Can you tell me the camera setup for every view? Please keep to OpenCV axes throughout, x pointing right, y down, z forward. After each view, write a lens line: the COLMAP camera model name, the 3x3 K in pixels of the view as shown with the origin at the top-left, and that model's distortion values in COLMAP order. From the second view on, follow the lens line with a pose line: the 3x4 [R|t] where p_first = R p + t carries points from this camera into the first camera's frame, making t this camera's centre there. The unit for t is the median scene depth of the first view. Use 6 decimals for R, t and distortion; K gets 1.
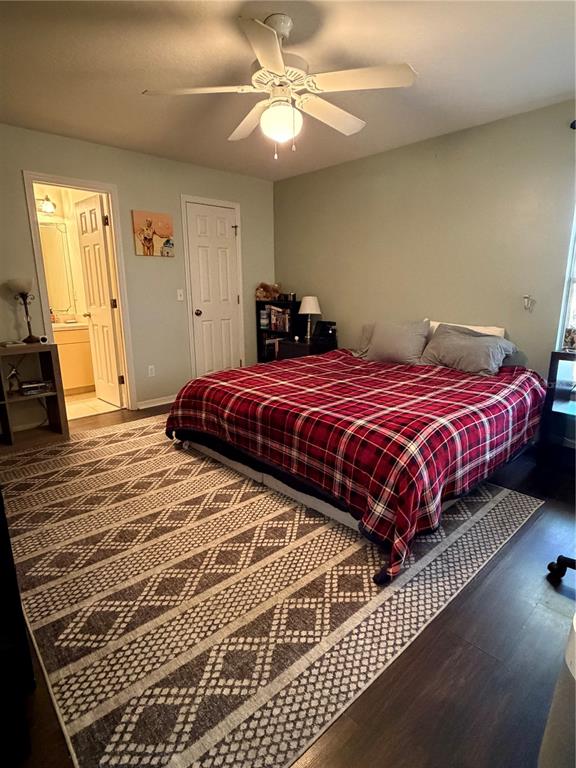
lens RADIAL K [[419.4, 0, 288.8], [0, 419.4, 385.3], [0, 0, 1]] dist [-0.000367, 0.000675]
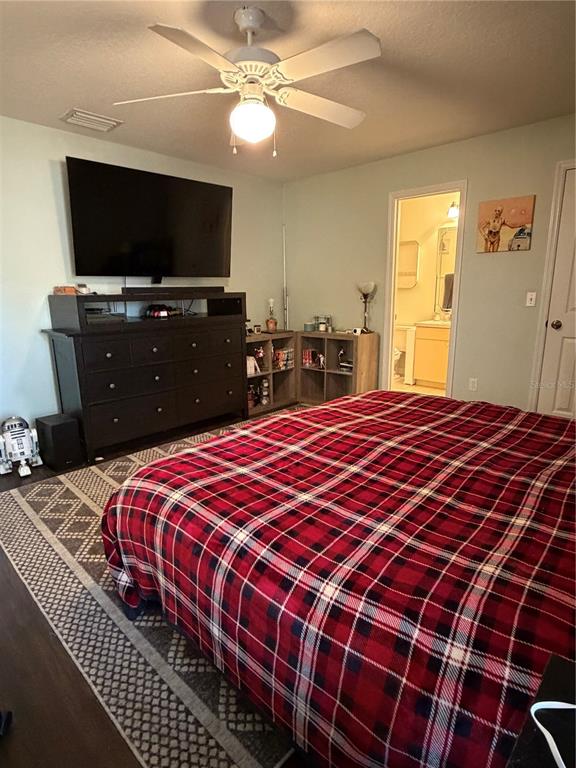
lens RADIAL K [[419.4, 0, 288.7], [0, 419.4, 382.4], [0, 0, 1]] dist [-0.000367, 0.000675]
pose [[0.060670, 0.227210, -0.971954, 0.530796], [-0.217016, 0.953457, 0.209340, -0.146662], [0.974281, 0.198229, 0.107155, 0.563365]]
